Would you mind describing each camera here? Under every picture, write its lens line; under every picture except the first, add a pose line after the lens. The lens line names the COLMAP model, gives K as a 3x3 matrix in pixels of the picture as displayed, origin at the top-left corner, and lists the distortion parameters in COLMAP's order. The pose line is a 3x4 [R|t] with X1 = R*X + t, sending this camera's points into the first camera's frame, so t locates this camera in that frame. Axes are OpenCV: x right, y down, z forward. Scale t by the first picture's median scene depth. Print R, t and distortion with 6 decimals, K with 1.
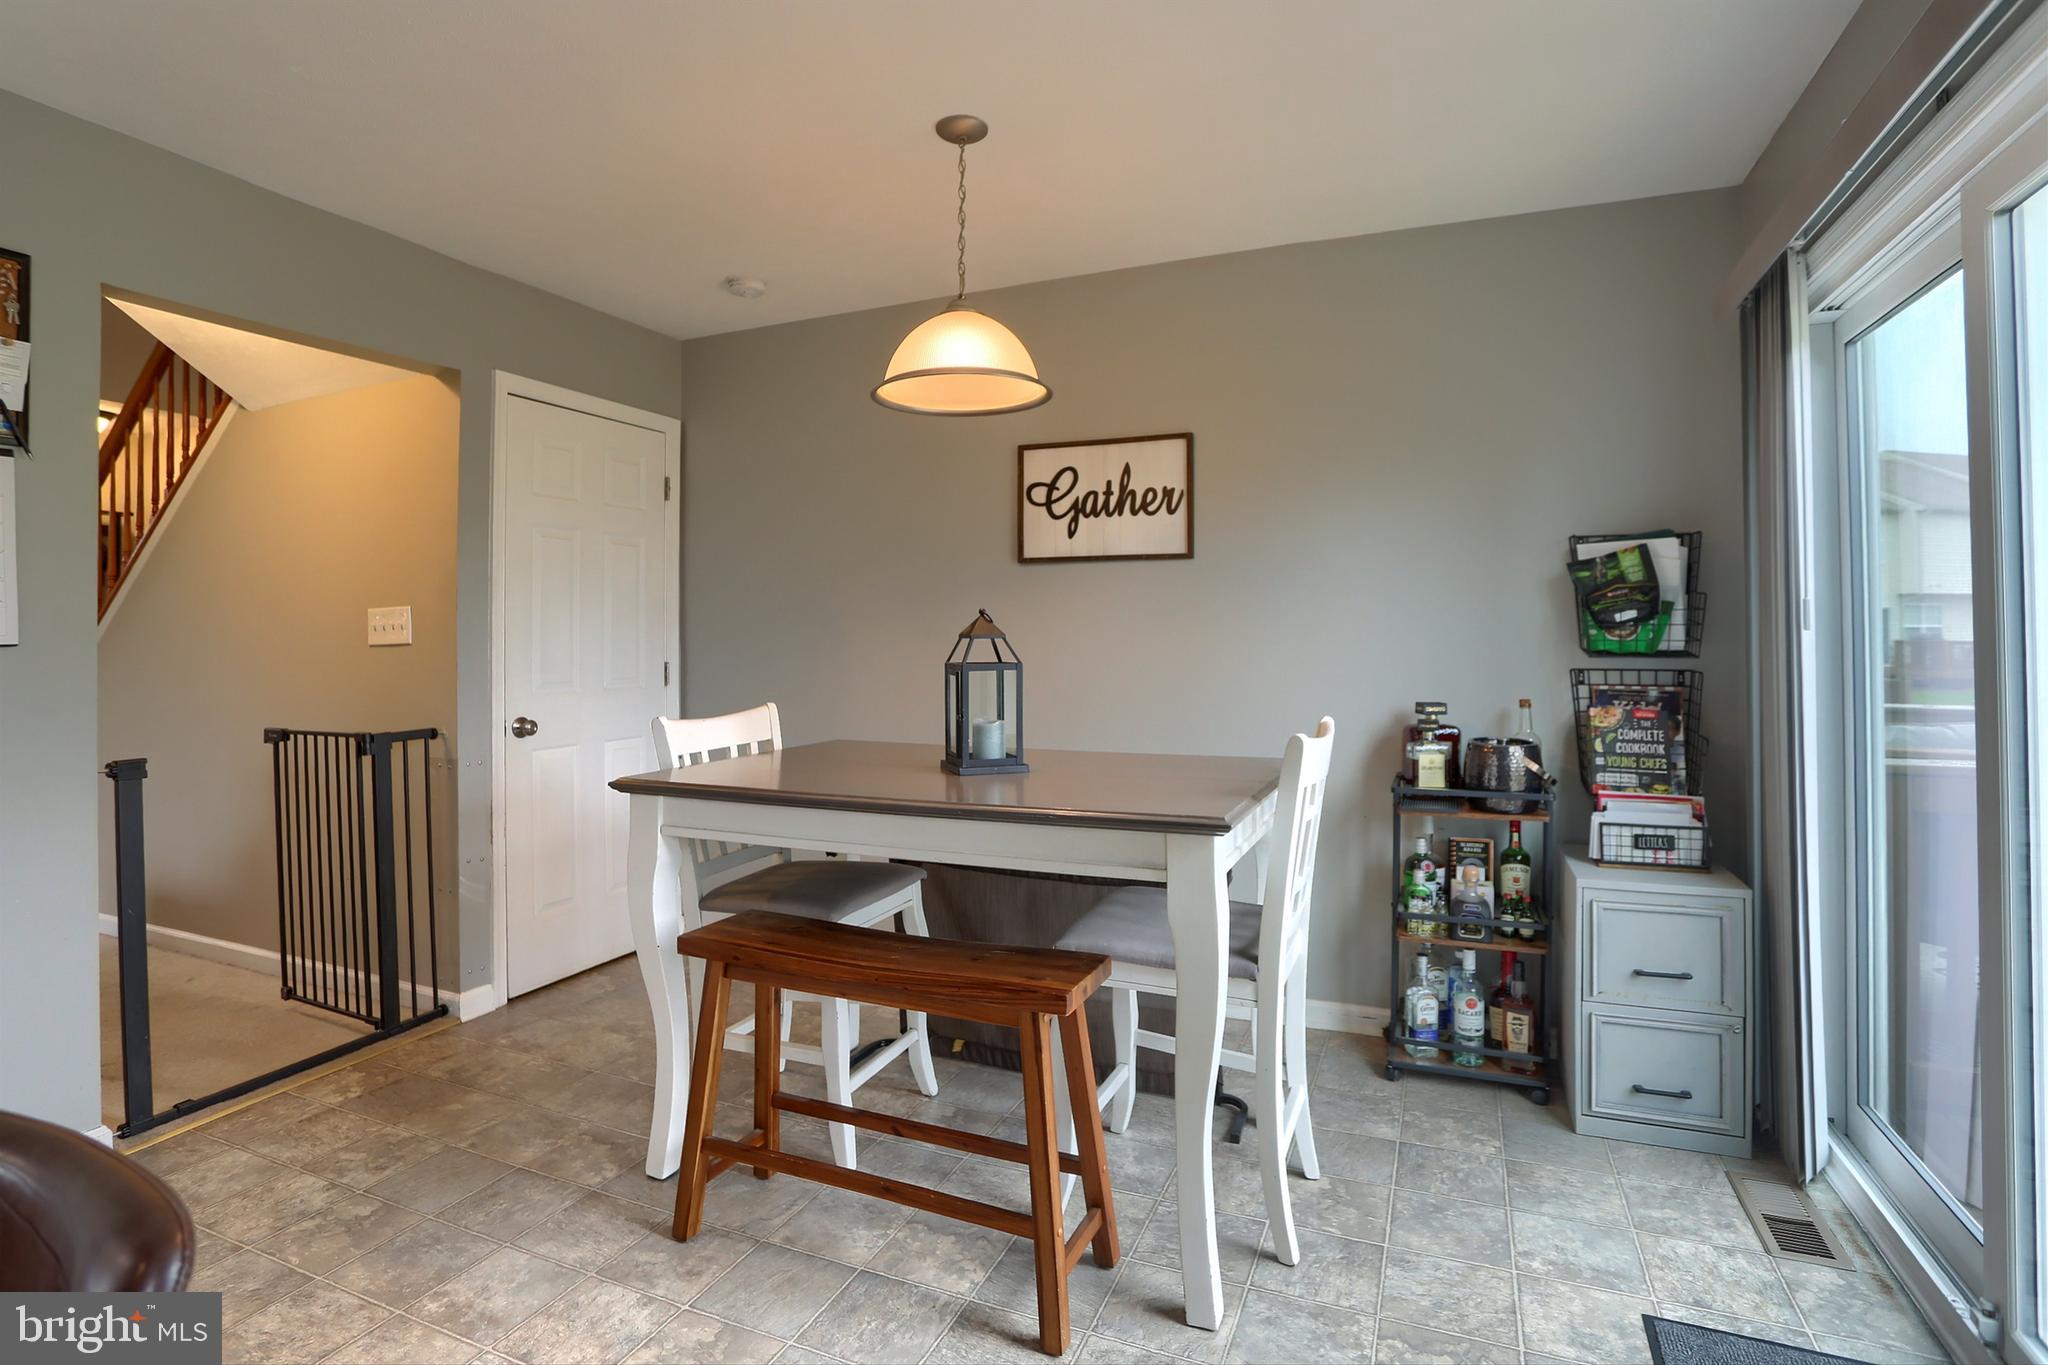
lens RADIAL K [[1053.6, 0, 966.6], [0, 1053.6, 600.2], [0, 0, 1]] dist [-0.030208, -0.000697]
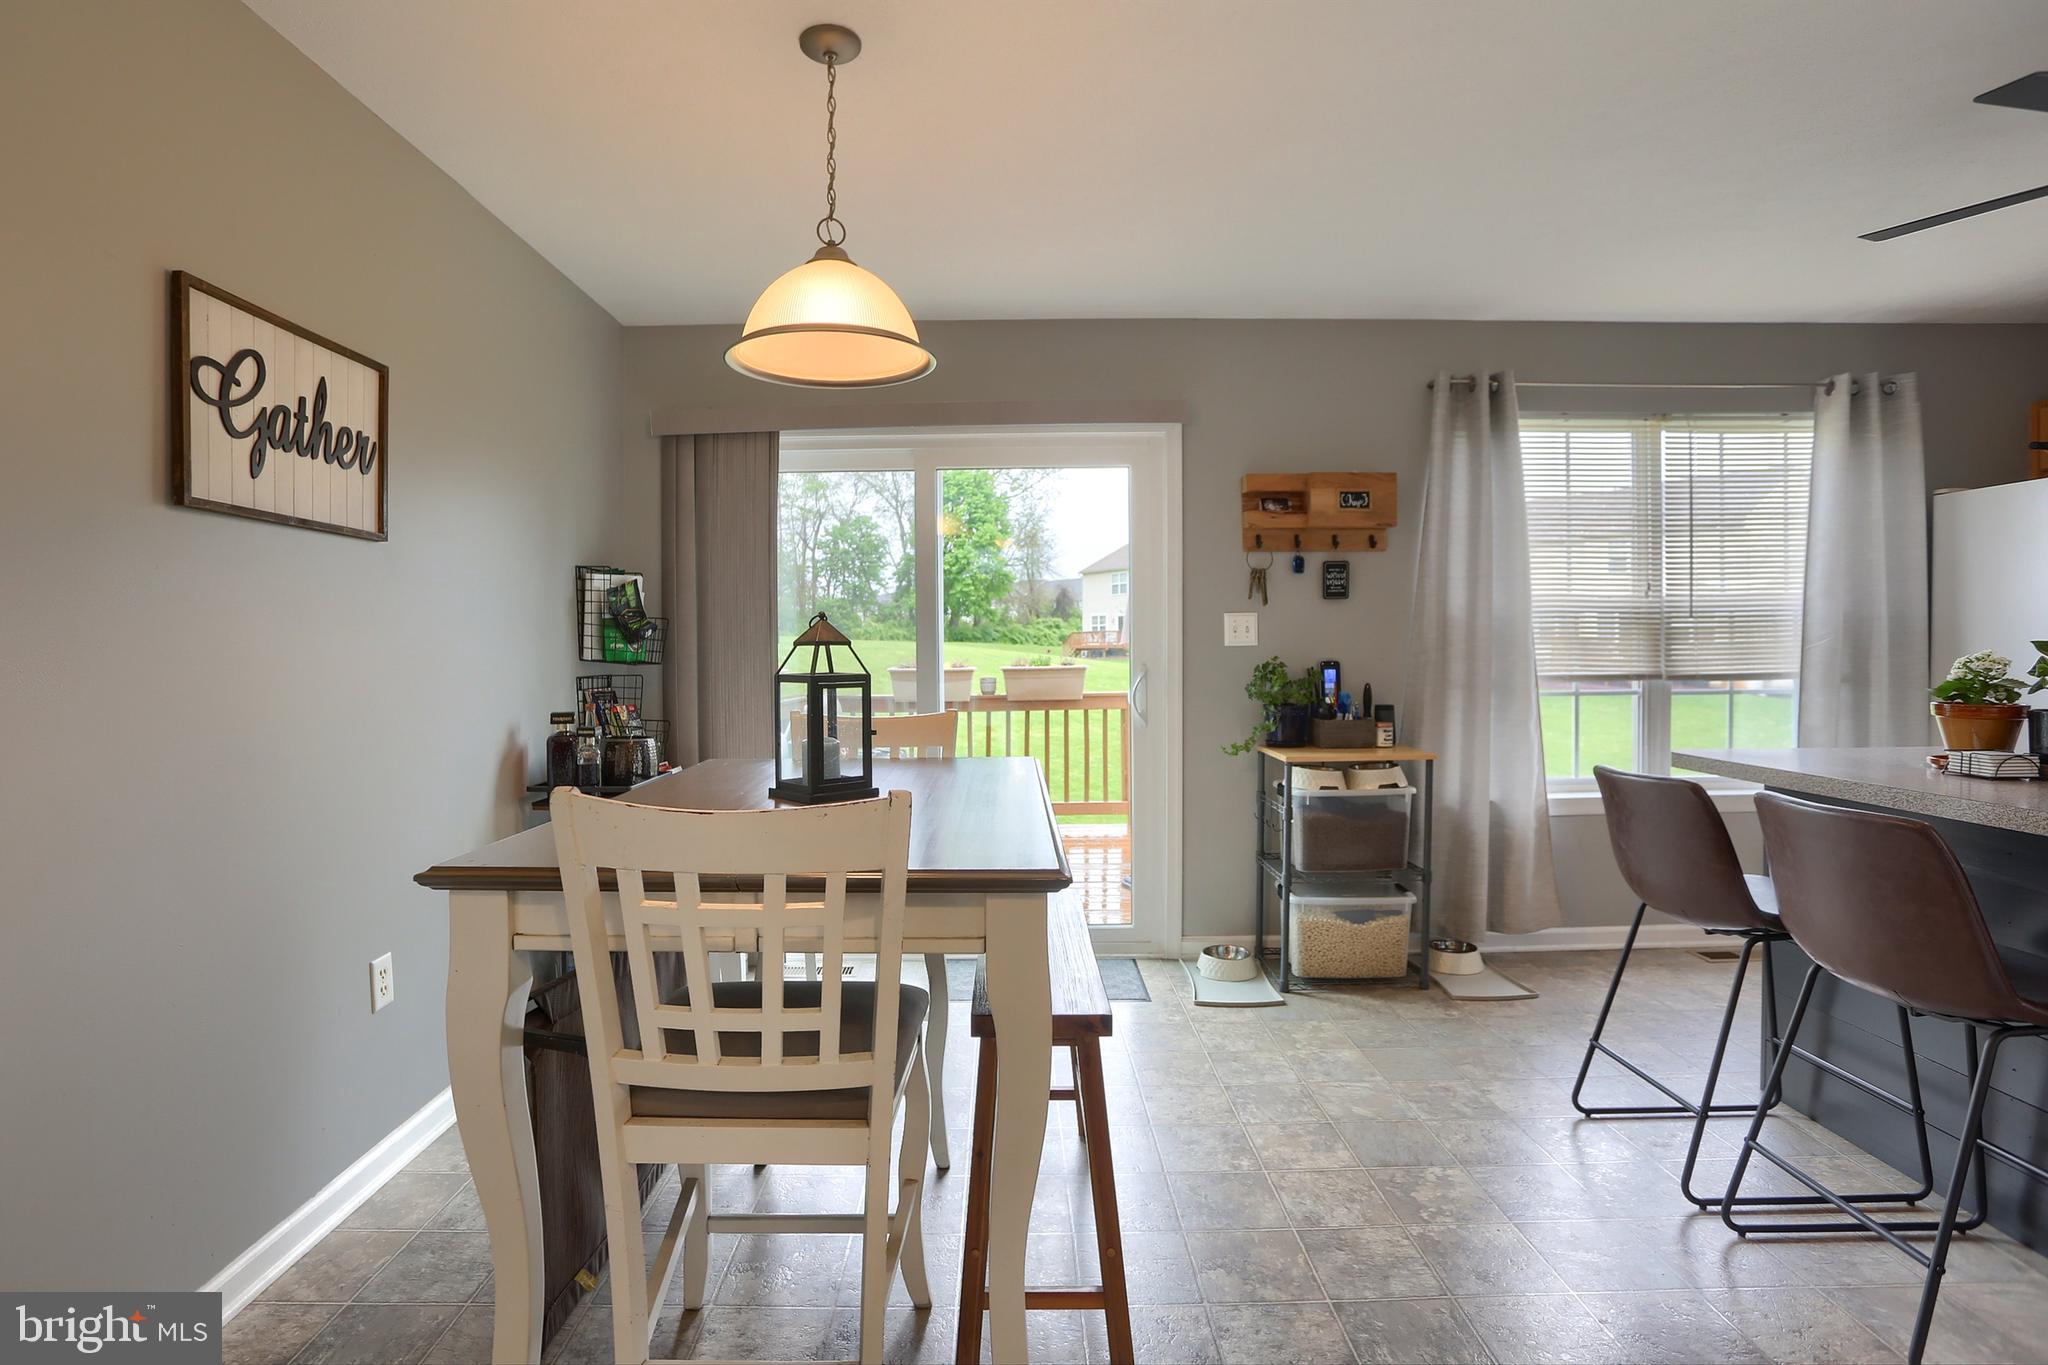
lens RADIAL K [[1013.0, 0, 1003.0], [0, 1013.0, 658.0], [0, 0, 1]] dist [-0.059354, 0.024126]
pose [[-0.419961, -0.005833, 0.907523, -0.564137], [-0.020534, 0.999784, -0.003077, 0.032126], [-0.907310, -0.019927, -0.419991, 0.876208]]
